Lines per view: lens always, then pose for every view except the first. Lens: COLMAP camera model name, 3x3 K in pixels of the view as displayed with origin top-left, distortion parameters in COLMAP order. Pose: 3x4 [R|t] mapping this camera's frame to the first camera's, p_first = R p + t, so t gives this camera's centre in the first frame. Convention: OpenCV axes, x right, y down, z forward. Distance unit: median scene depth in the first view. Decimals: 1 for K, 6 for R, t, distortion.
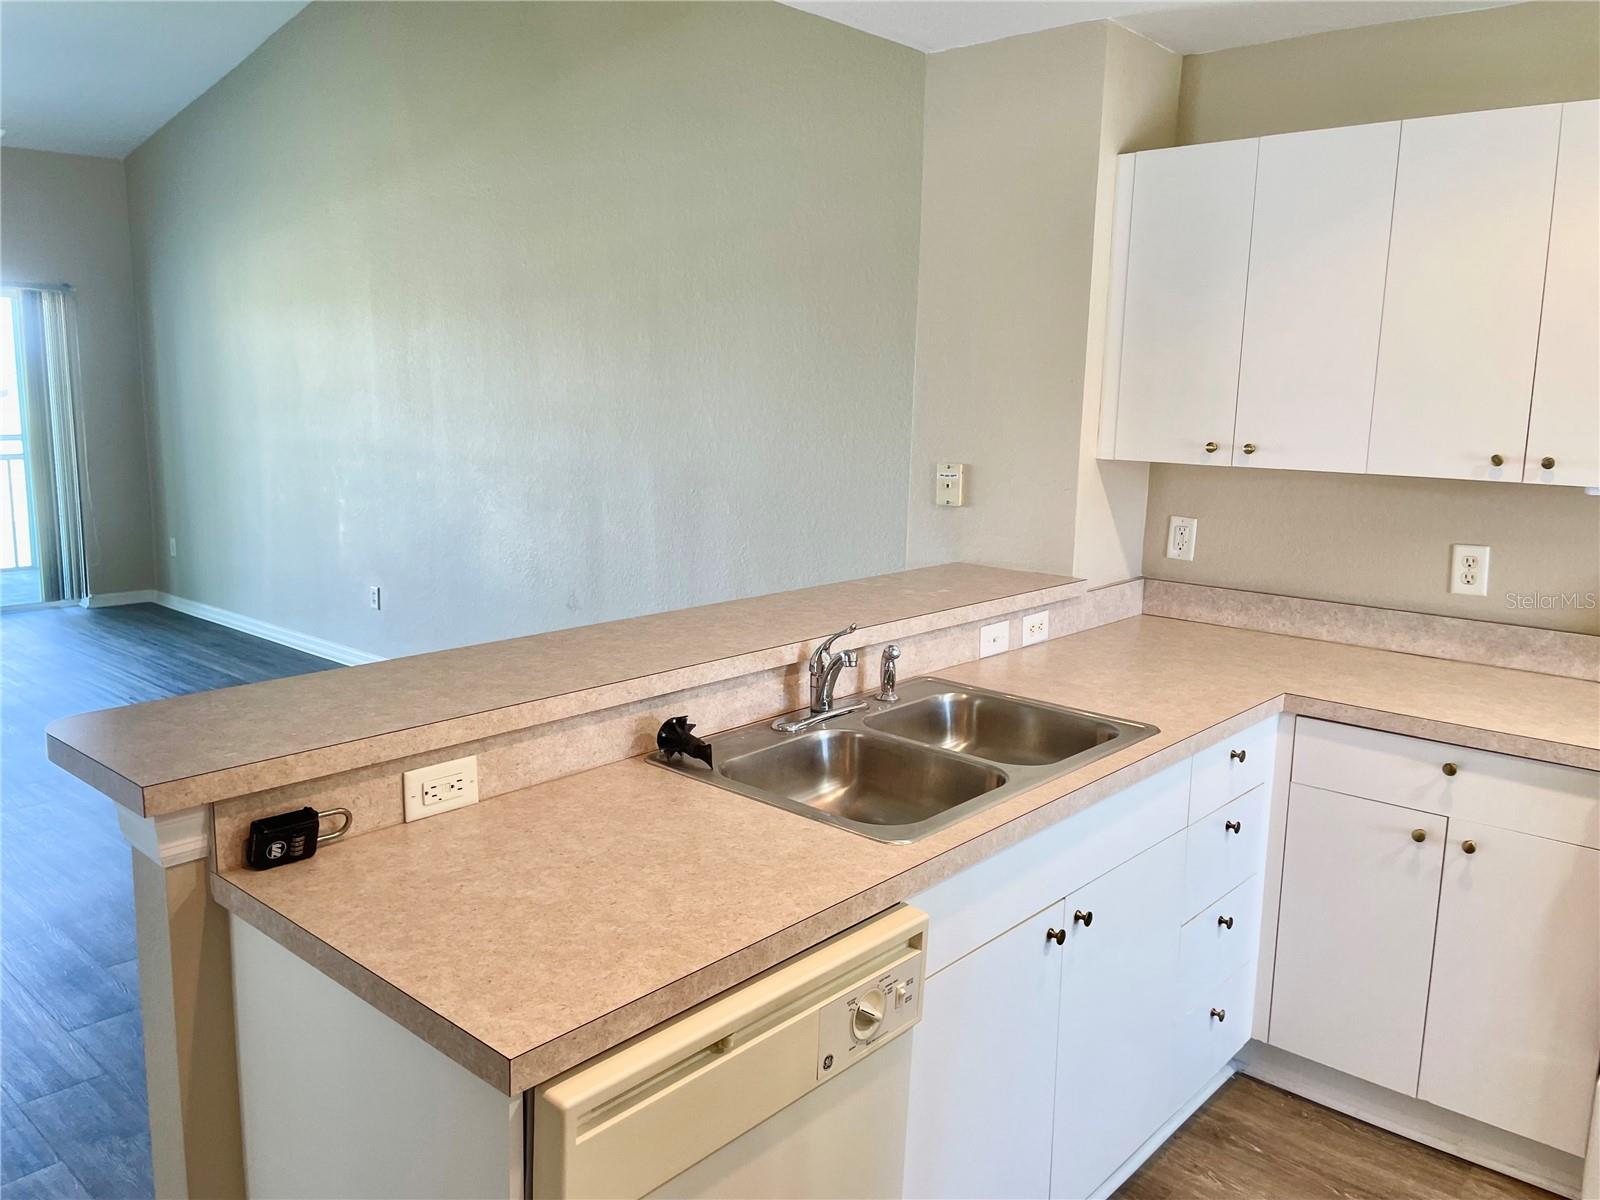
lens RADIAL K [[1233.6, 0, 813.4], [0, 1233.6, 589.2], [0, 0, 1]] dist [0.034119, -0.057441]
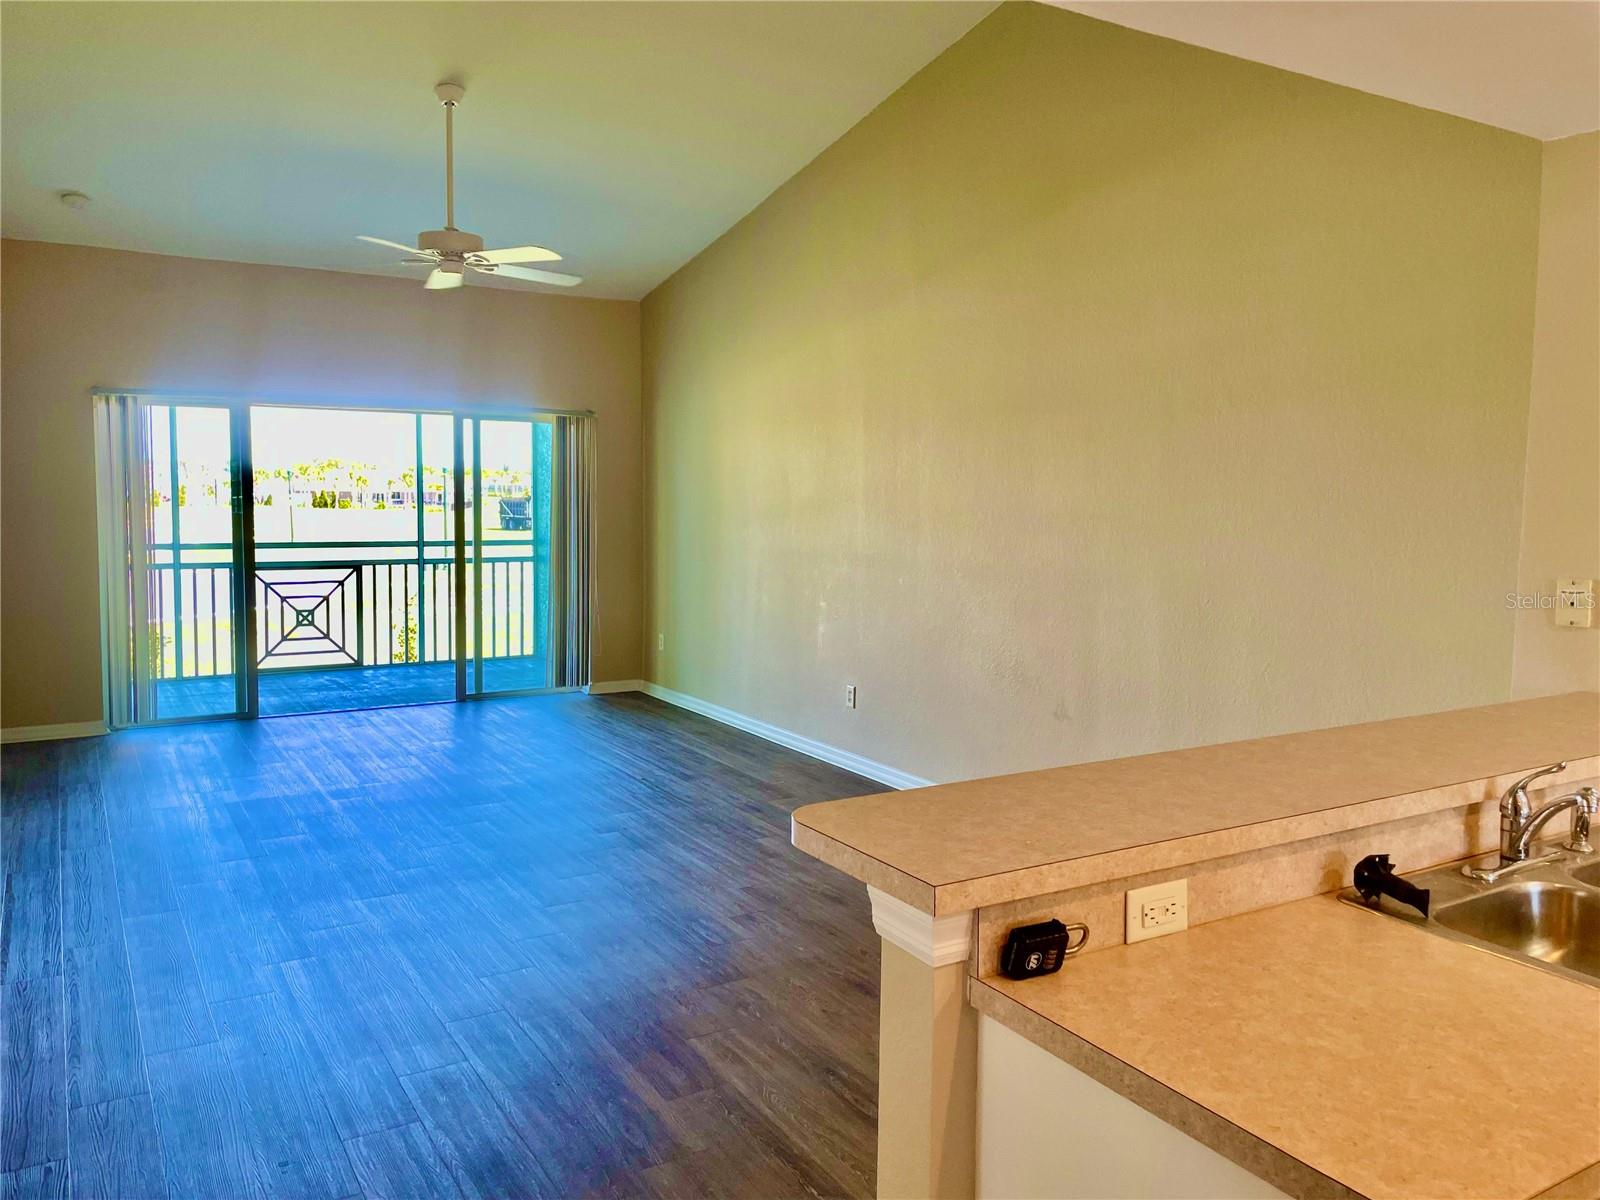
lens RADIAL K [[1233.6, 0, 792.4], [0, 1233.6, 586.0], [0, 0, 1]] dist [0.034119, -0.057441]
pose [[0.944645, 0.016019, -0.327703, -0.223932], [-0.044806, 0.995748, -0.080484, -0.001029], [0.325020, 0.090712, 0.941346, -0.022044]]
